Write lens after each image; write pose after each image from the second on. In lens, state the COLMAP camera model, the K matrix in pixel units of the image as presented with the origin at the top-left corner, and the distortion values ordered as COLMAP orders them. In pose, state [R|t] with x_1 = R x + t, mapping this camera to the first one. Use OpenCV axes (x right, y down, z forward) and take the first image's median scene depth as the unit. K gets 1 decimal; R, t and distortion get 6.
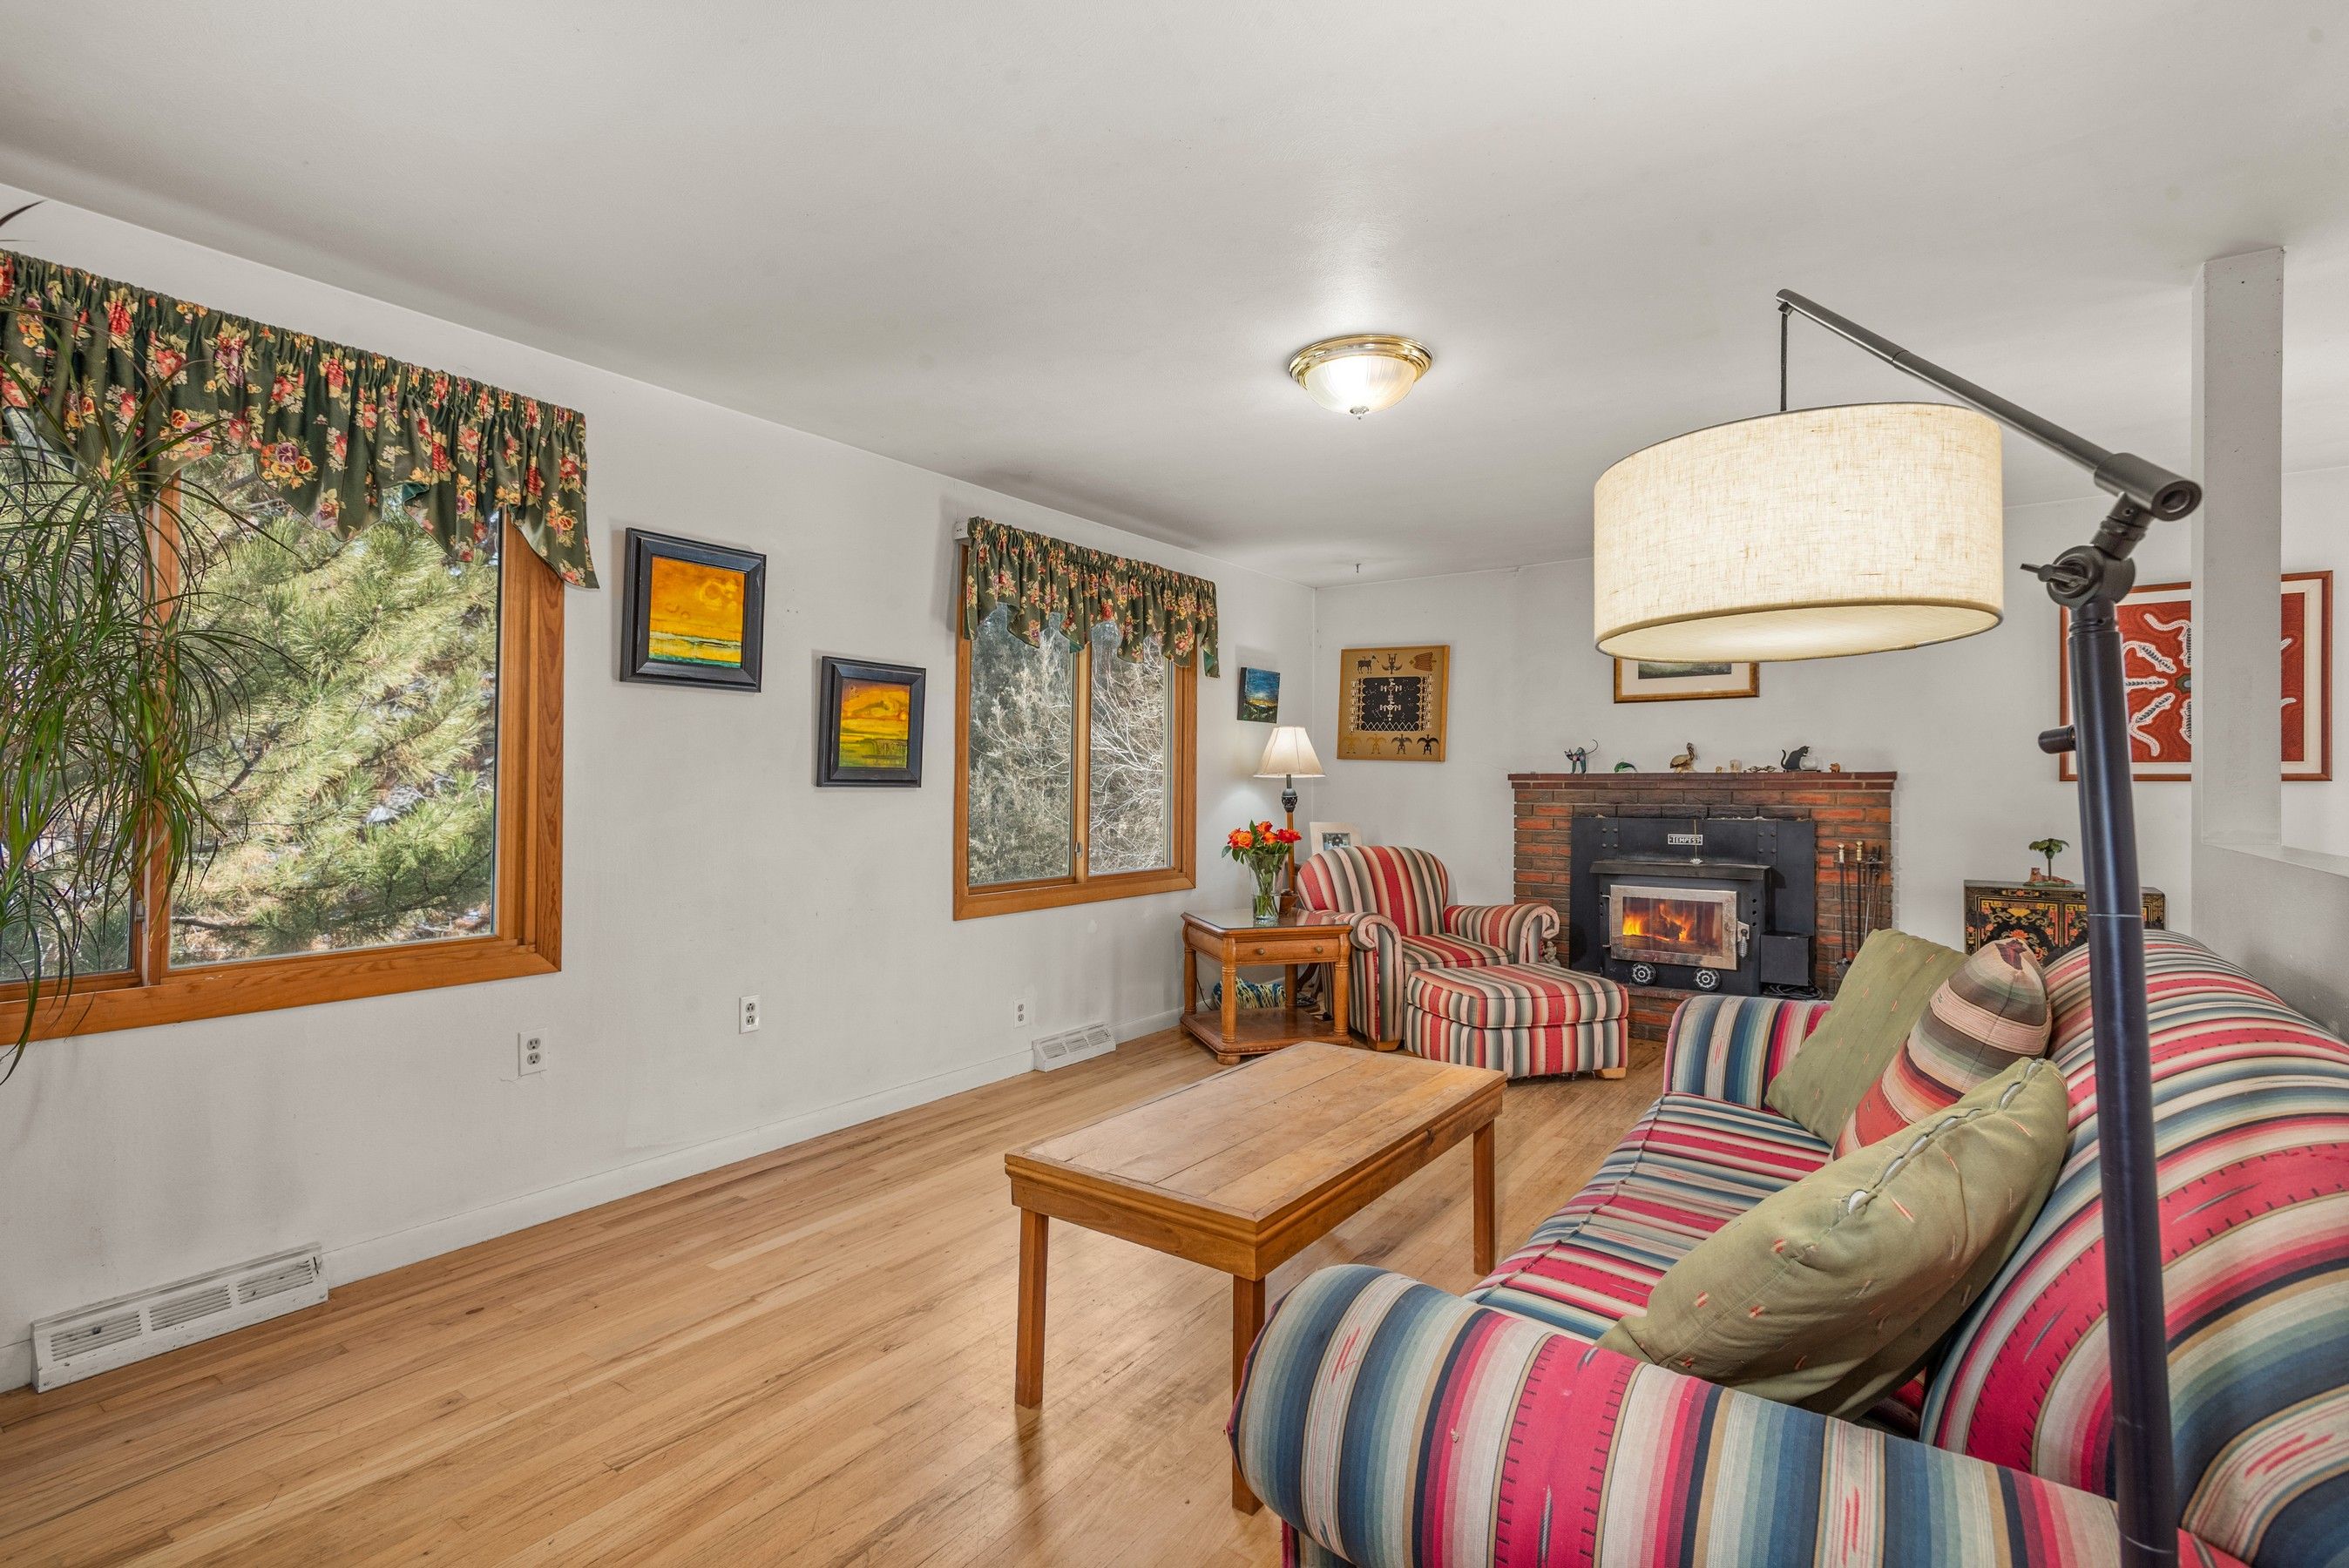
lens RADIAL K [[1102.8, 0, 1170.0], [0, 1102.8, 787.7], [0, 0, 1]] dist [0.012388, -0.001050]
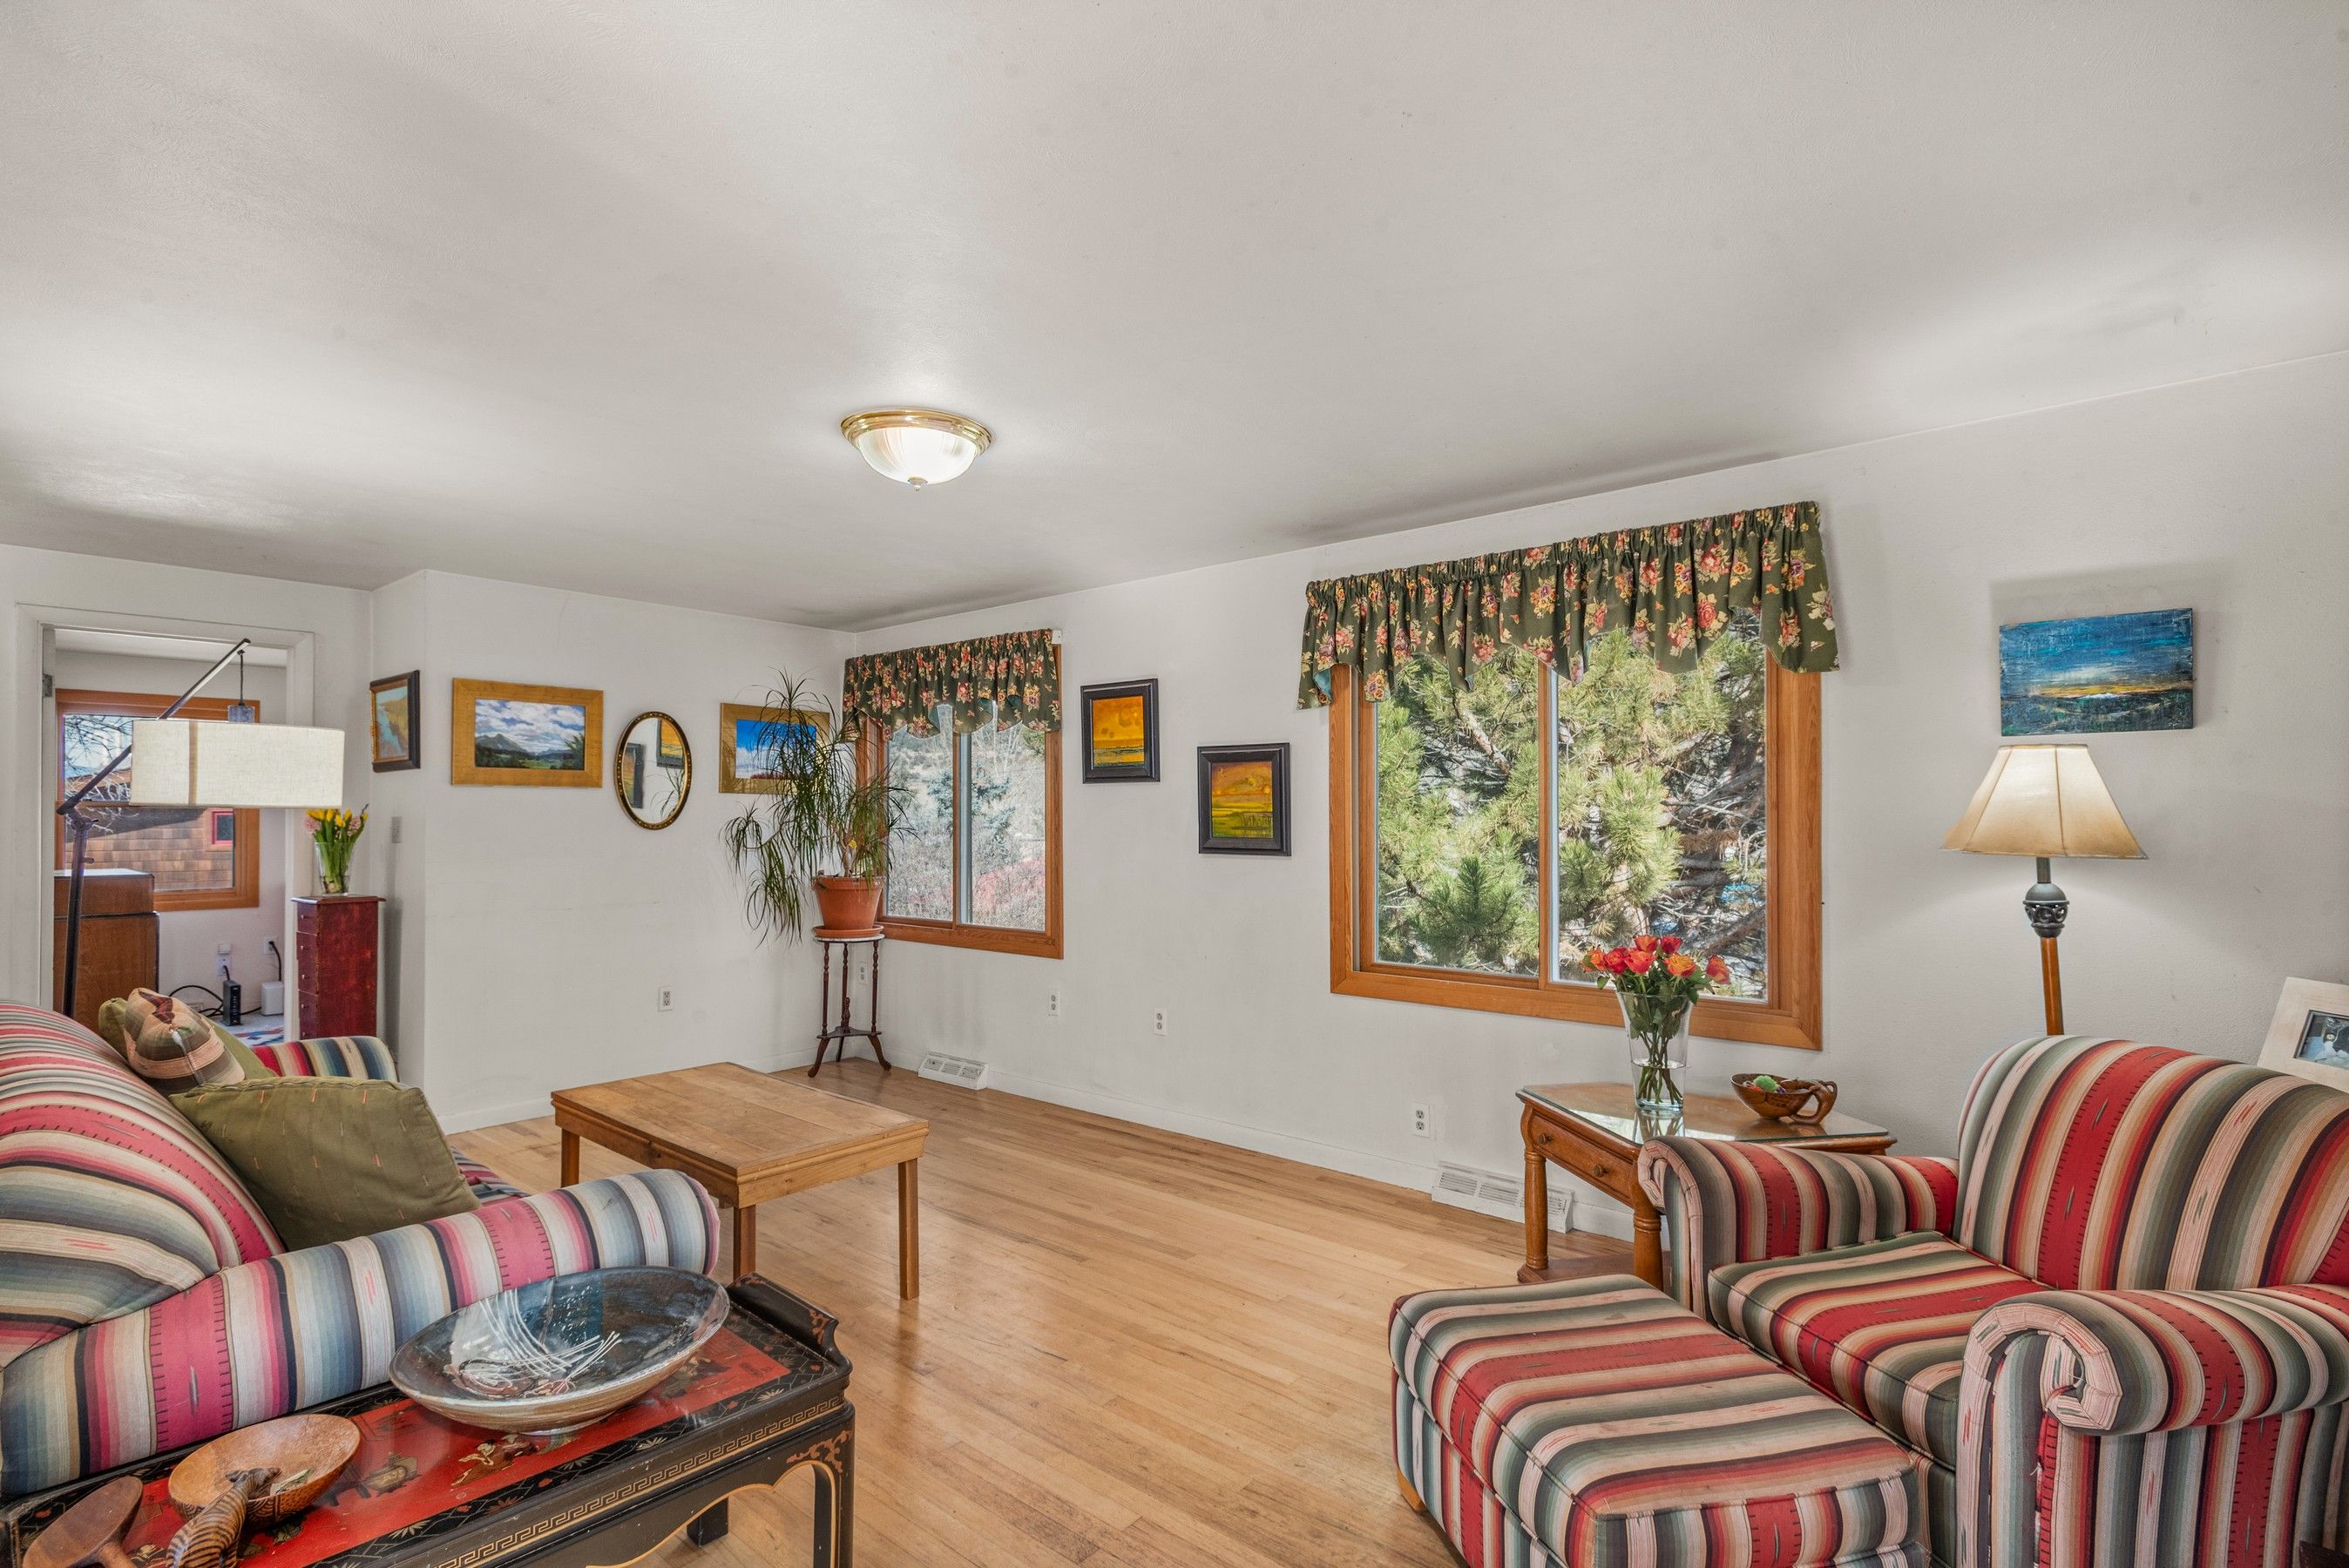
lens RADIAL K [[1125.5, 0, 1156.3], [0, 1125.5, 779.5], [0, 0, 1]] dist [0.002369, 0.015632]
pose [[-0.102217, -0.028957, -0.994341, 0.734126], [0.004519, 0.999552, -0.029573, -0.035646], [0.994752, -0.007516, -0.102041, 0.844186]]
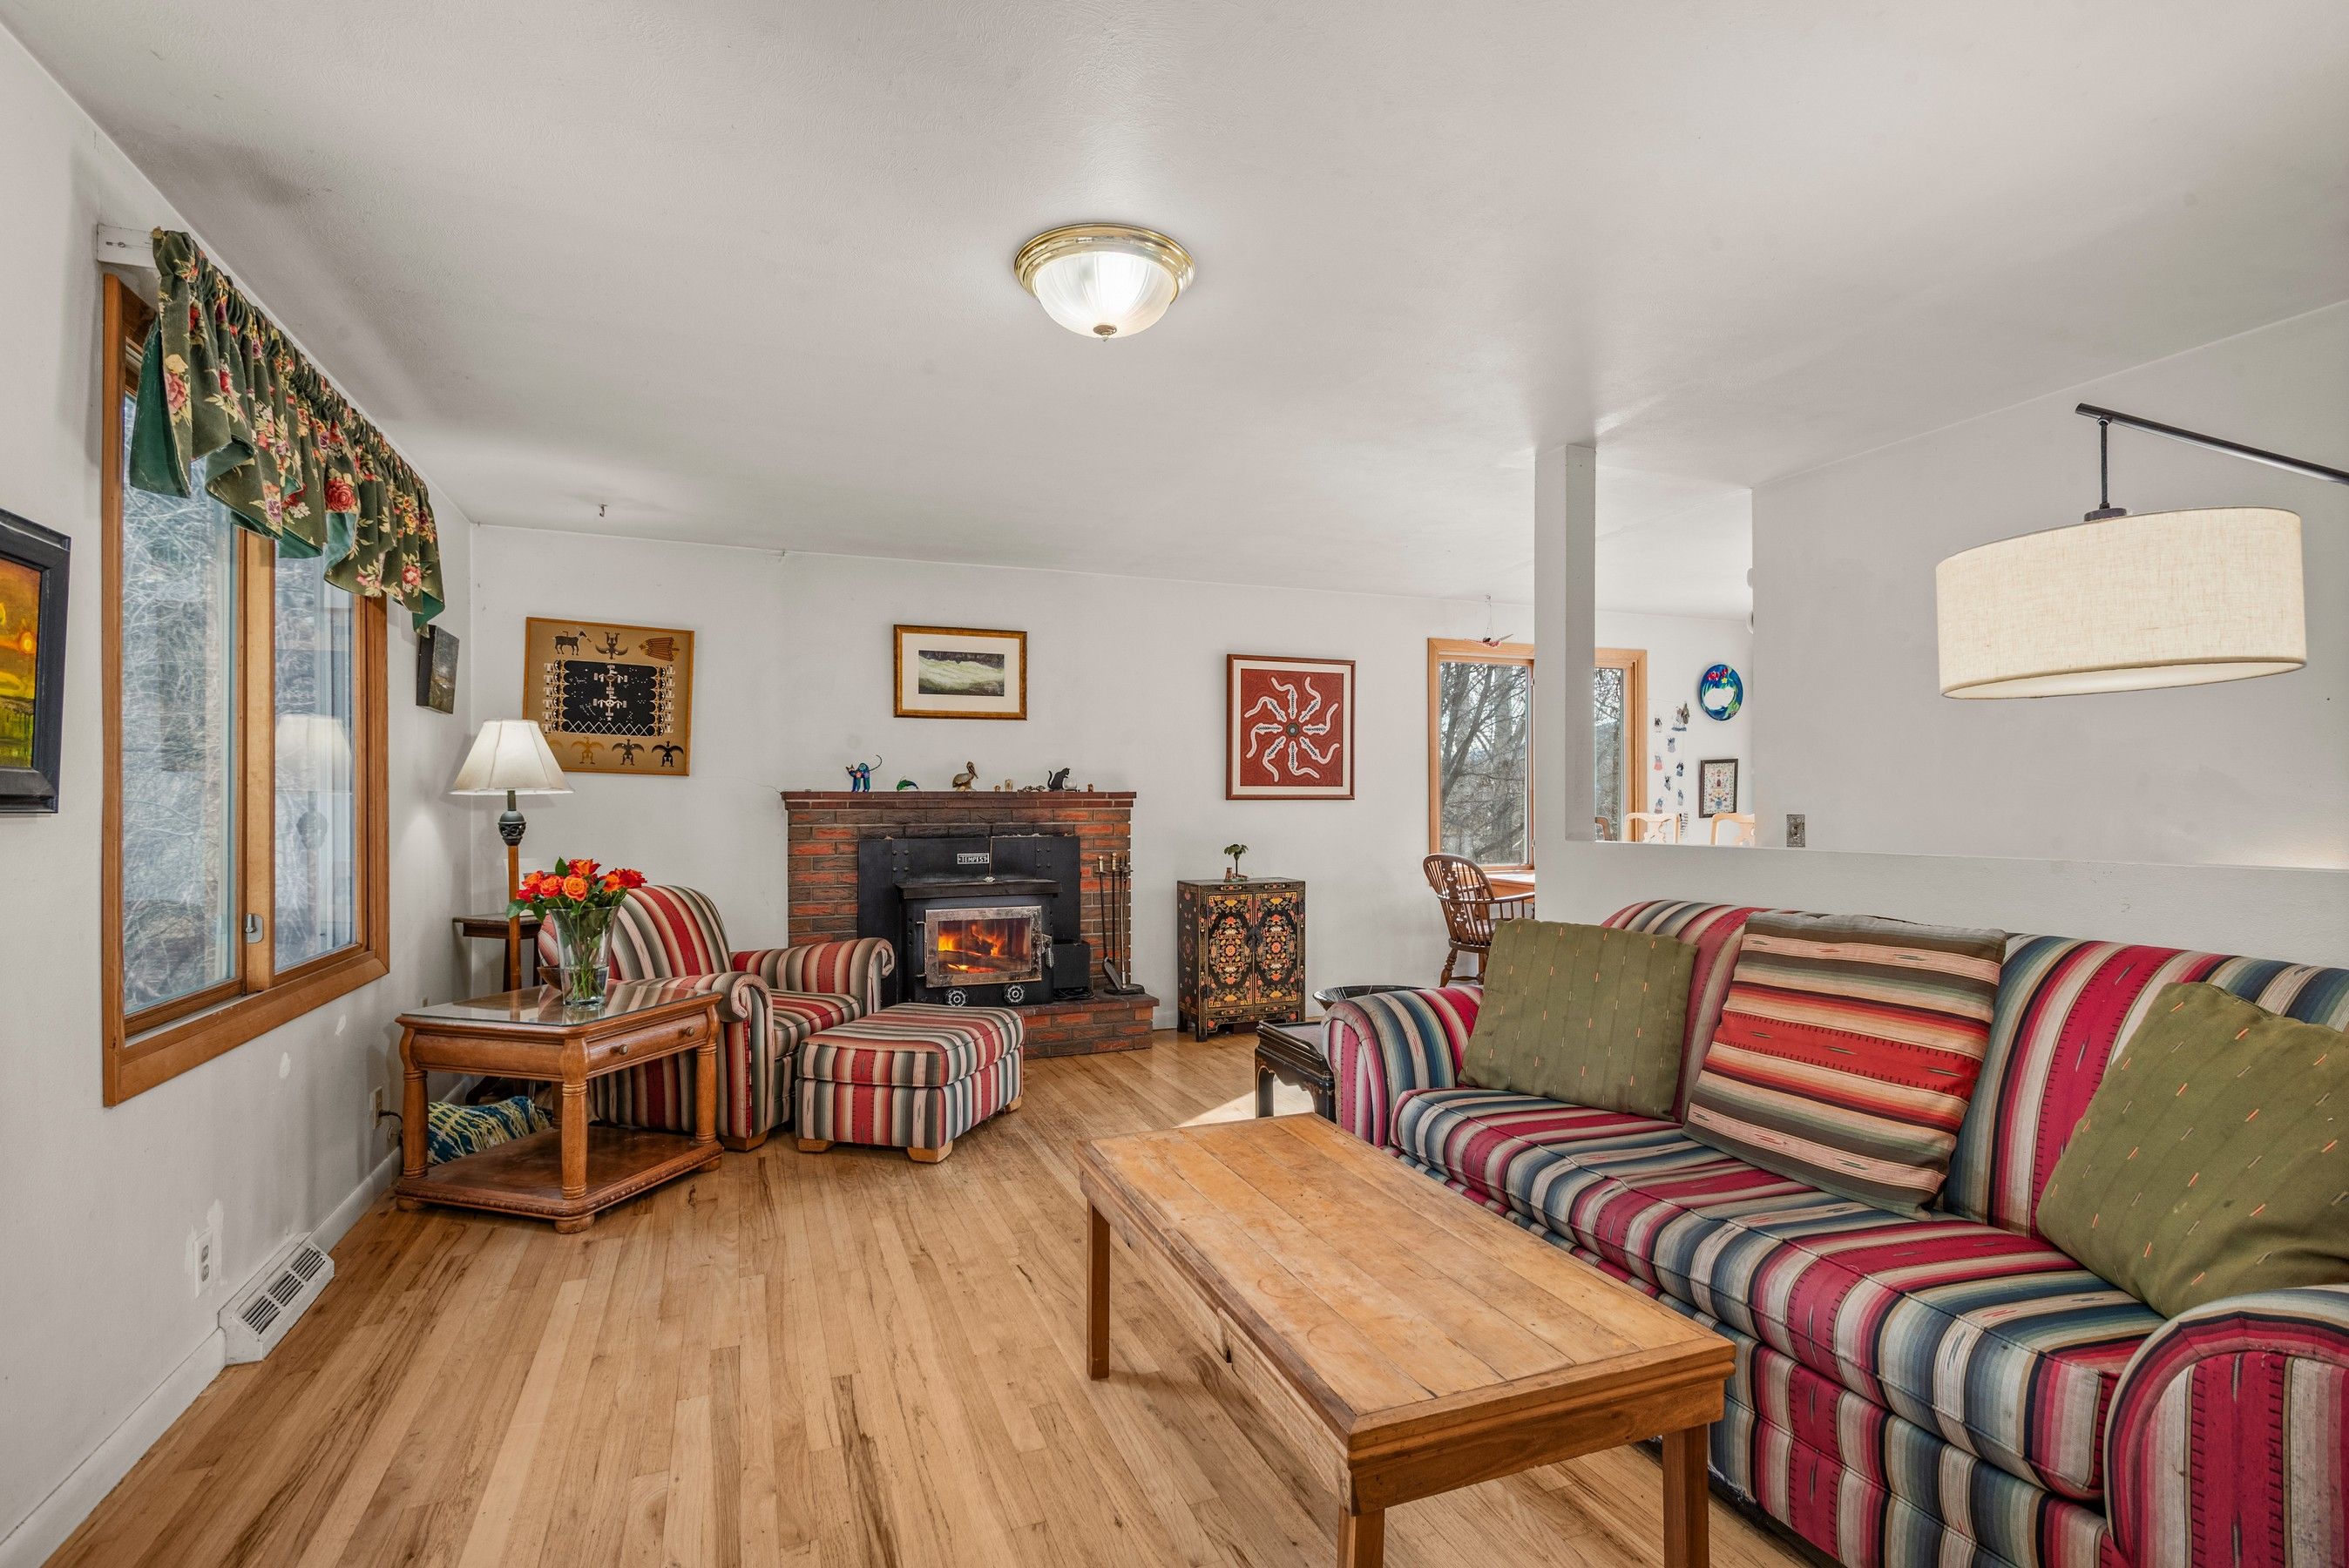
lens RADIAL K [[1104.7, 0, 1181.7], [0, 1104.7, 811.9], [0, 0, 1]] dist [0.013369, -0.000694]
pose [[0.537458, -0.009053, 0.843242, -0.306352], [0.006506, 0.999957, 0.006589, -0.000545], [-0.843266, 0.001945, 0.537493, 0.339758]]
